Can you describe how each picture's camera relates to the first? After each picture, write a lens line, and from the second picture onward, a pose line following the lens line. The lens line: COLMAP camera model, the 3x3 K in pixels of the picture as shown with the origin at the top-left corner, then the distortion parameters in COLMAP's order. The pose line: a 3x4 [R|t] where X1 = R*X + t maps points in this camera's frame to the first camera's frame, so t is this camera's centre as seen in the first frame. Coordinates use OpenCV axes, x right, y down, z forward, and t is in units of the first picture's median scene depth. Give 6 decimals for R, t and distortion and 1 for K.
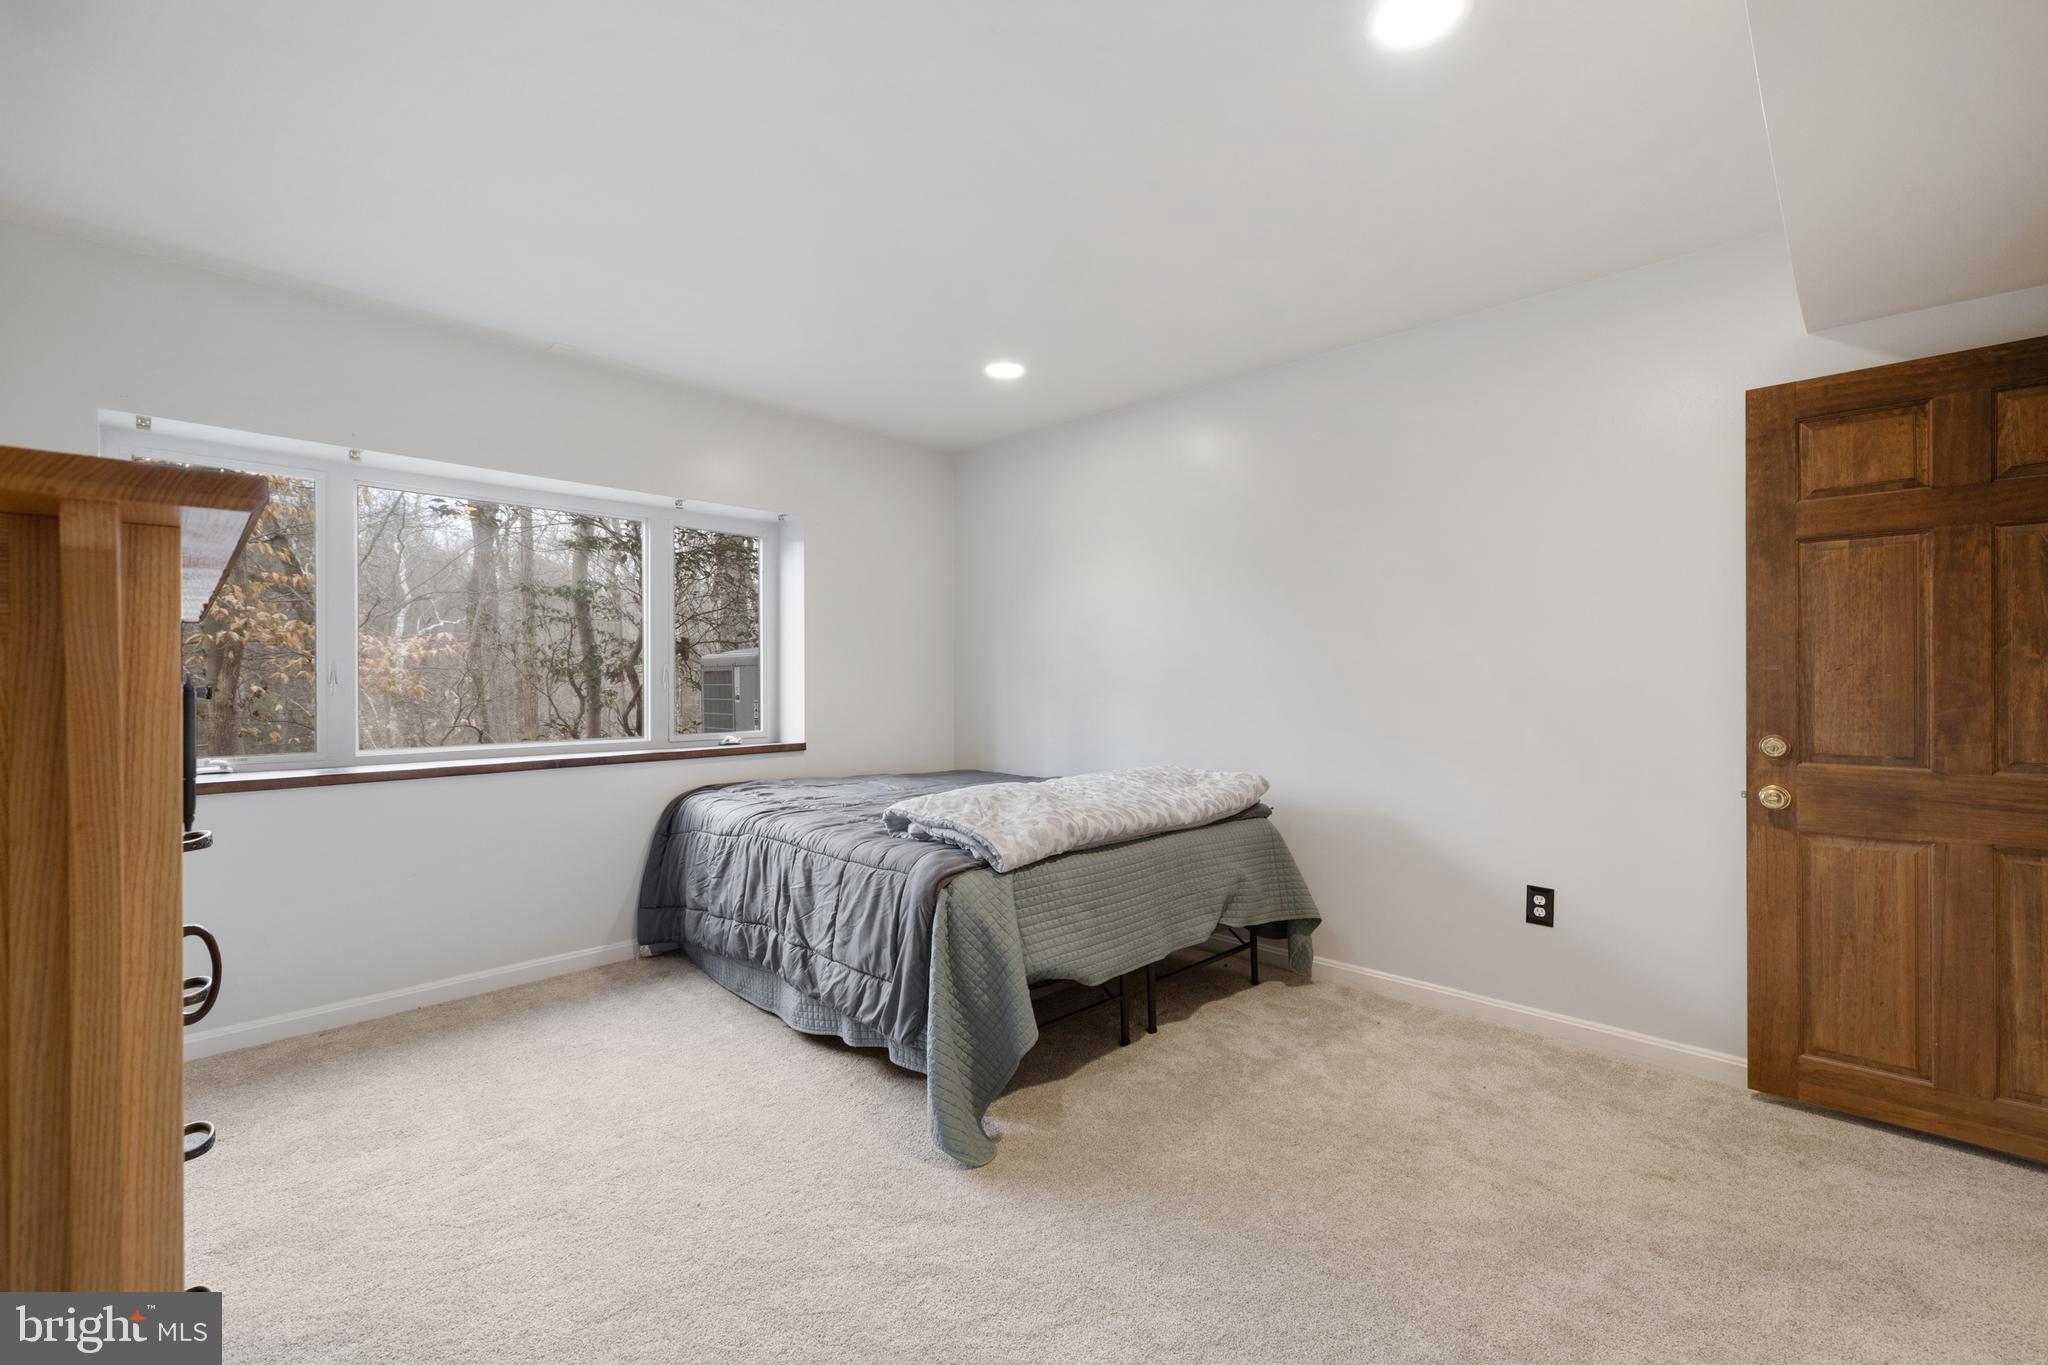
lens RADIAL K [[862.2, 0, 1024.2], [0, 862.2, 685.1], [0, 0, 1]] dist [0.000104, -0.000261]
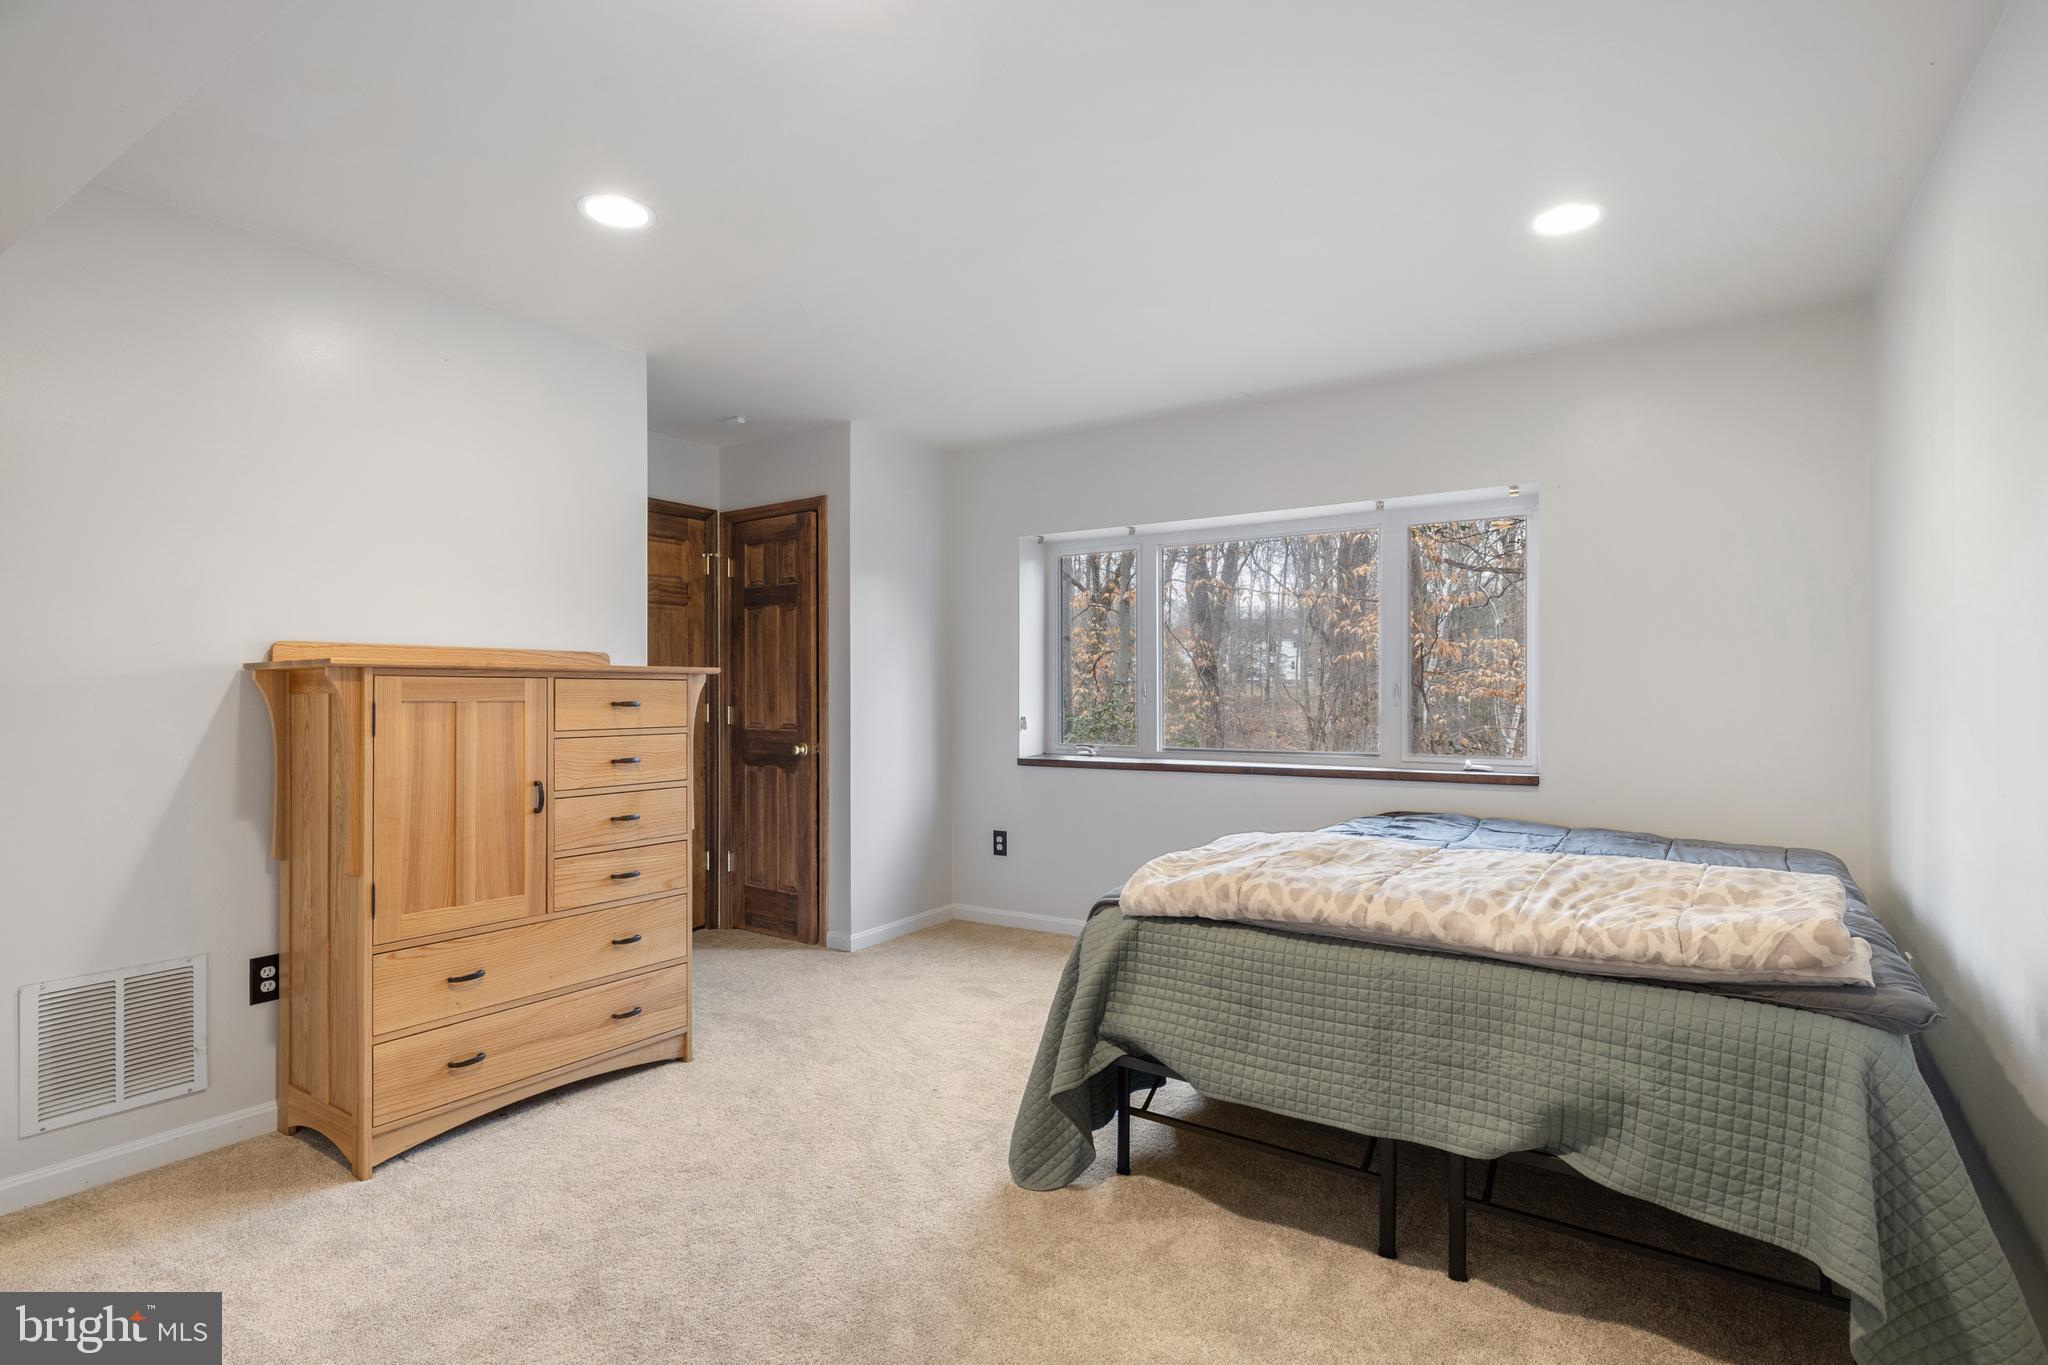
lens RADIAL K [[981.5, 0, 1024.4], [0, 981.5, 686.9], [0, 0, 1]] dist [-0.006849, 0.001491]
pose [[0.184635, -0.006120, -0.982788, 0.776389], [-0.000300, 0.999980, -0.006283, -0.009850], [0.982807, 0.001455, 0.184630, 0.575526]]
